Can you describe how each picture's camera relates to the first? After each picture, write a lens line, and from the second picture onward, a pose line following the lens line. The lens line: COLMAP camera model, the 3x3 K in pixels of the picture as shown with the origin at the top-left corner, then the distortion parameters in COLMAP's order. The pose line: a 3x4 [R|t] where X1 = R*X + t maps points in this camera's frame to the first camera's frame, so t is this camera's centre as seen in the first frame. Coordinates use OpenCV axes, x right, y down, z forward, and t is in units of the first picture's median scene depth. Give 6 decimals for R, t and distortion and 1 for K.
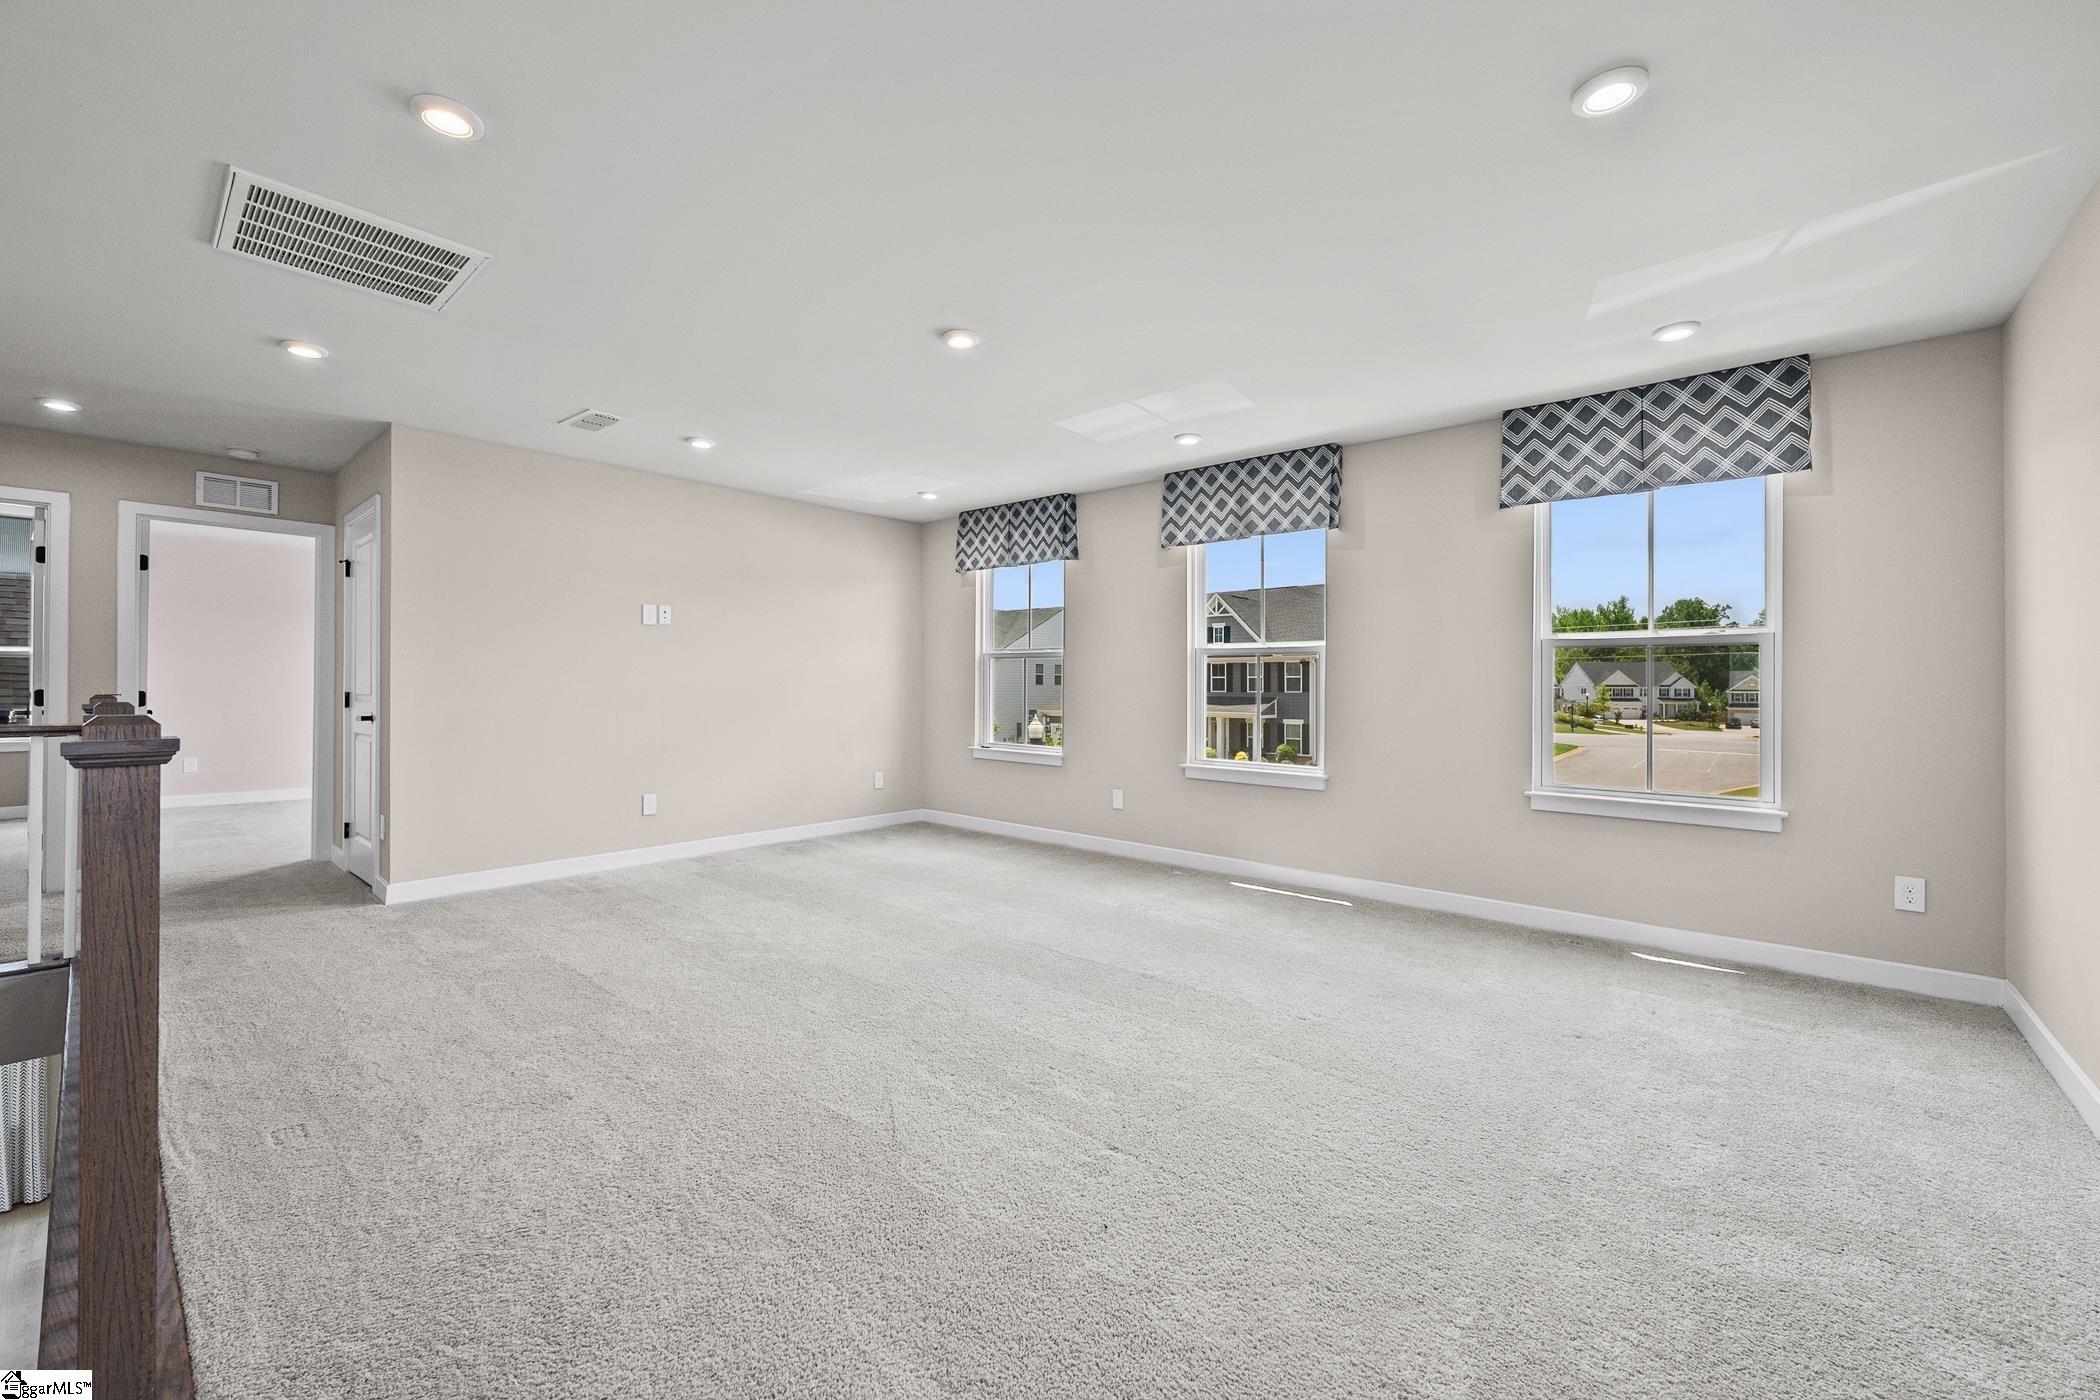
lens RADIAL K [[830.1, 0, 1050.0], [0, 830.1, 700.0], [0, 0, 1]] dist [0.000518, 0.000099]
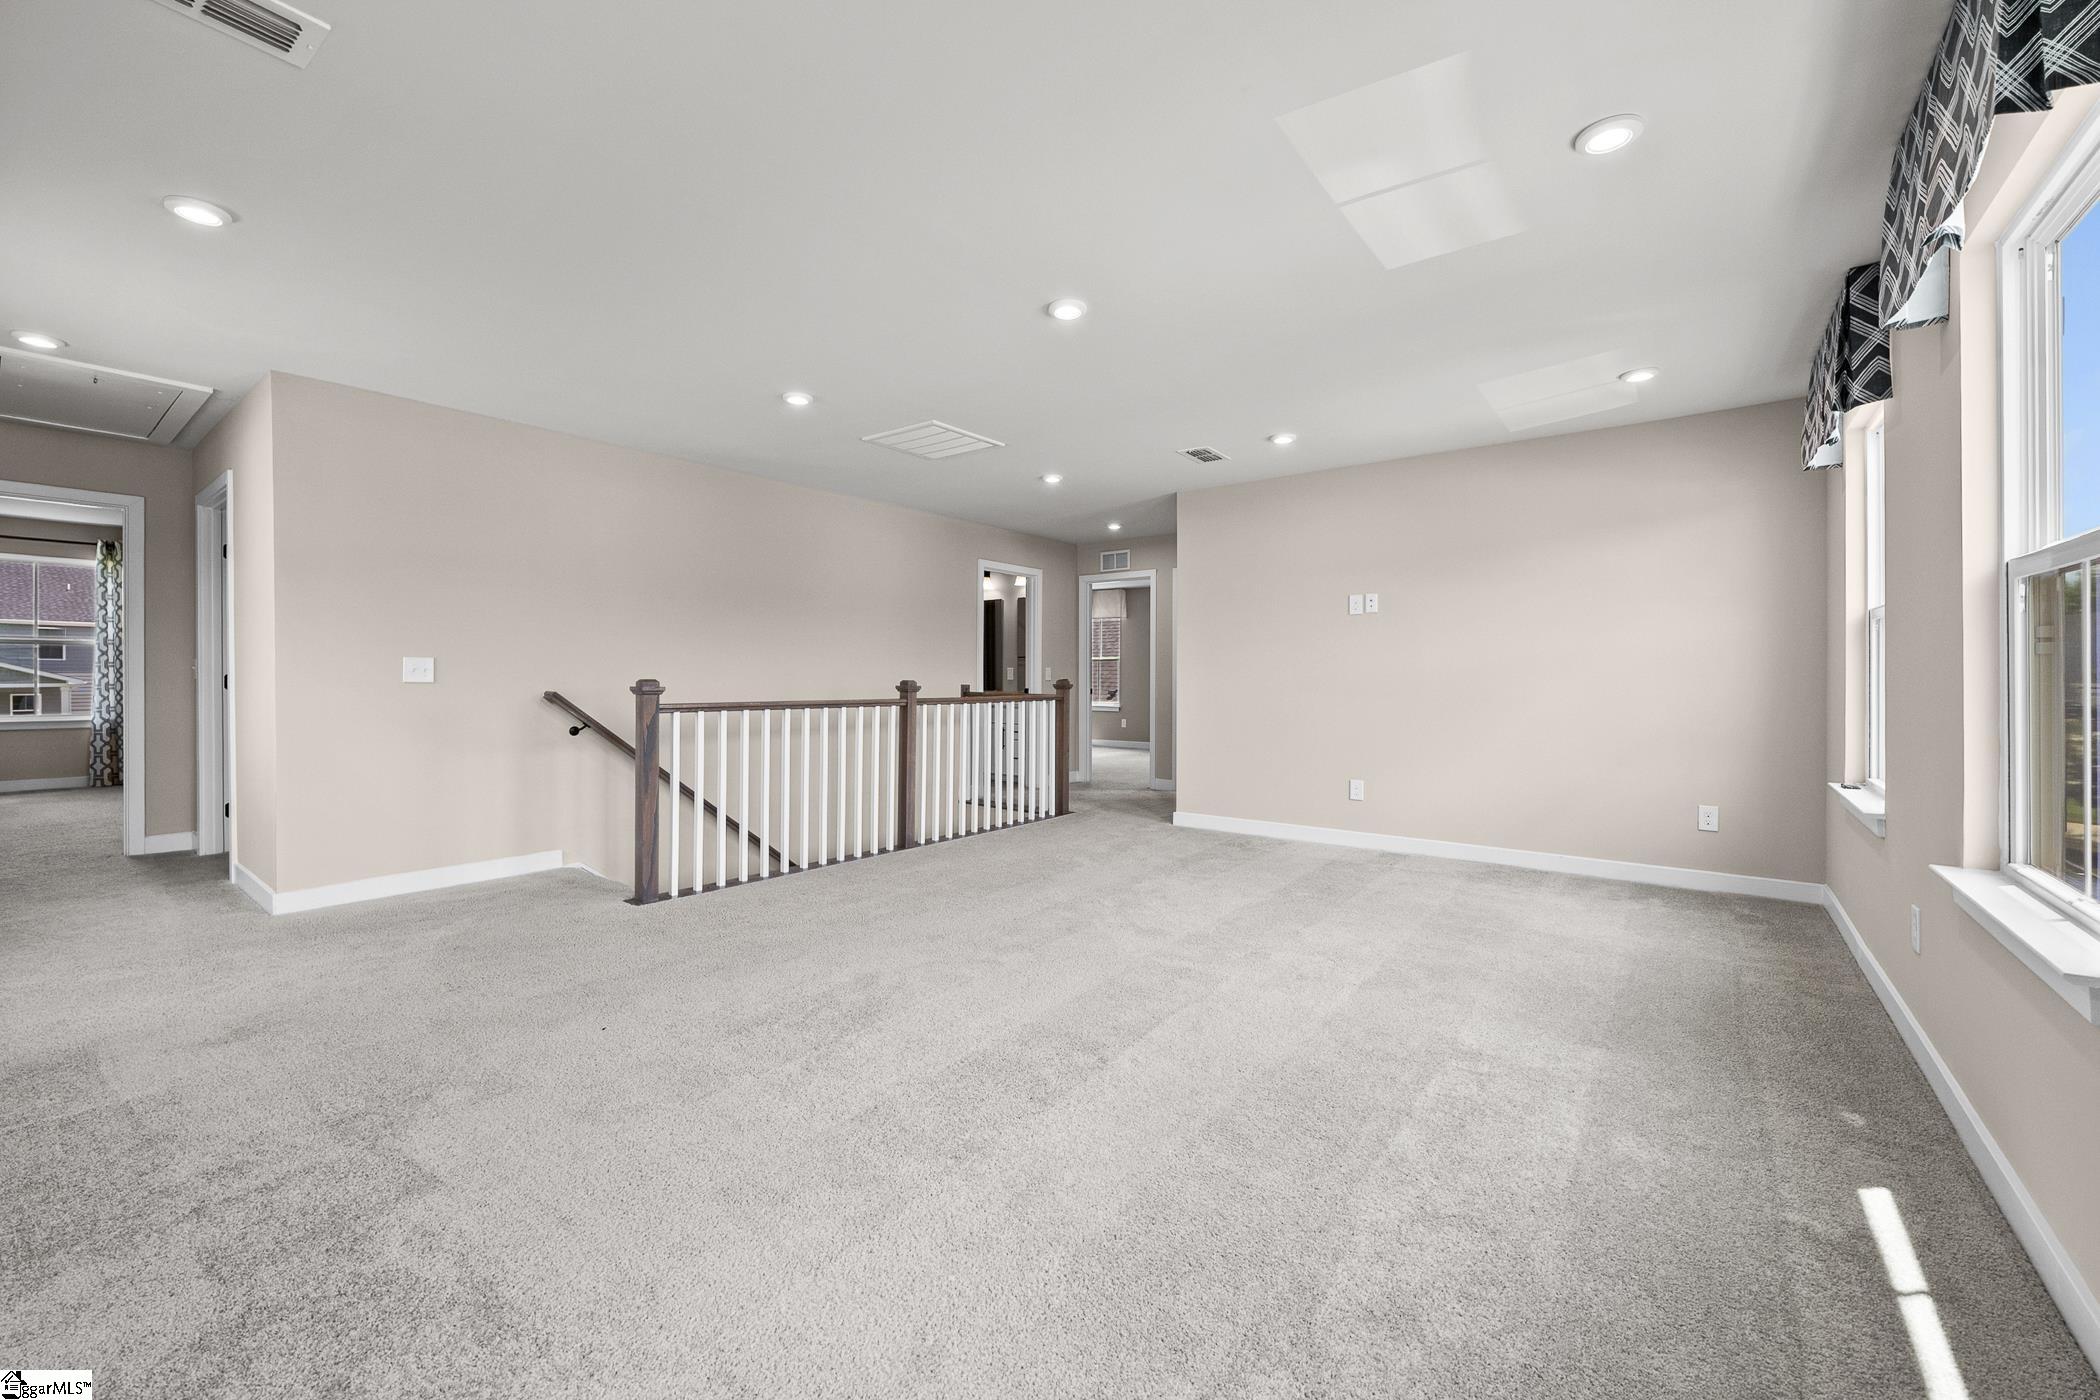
lens RADIAL K [[830.1, 0, 1050.0], [0, 830.1, 700.0], [0, 0, 1]] dist [0.000518, 0.000099]
pose [[0.072941, 0.022198, -0.997089, 0.512370], [-0.019861, 0.999586, 0.020800, 0.001011], [0.997139, 0.018286, 0.073351, 0.546215]]
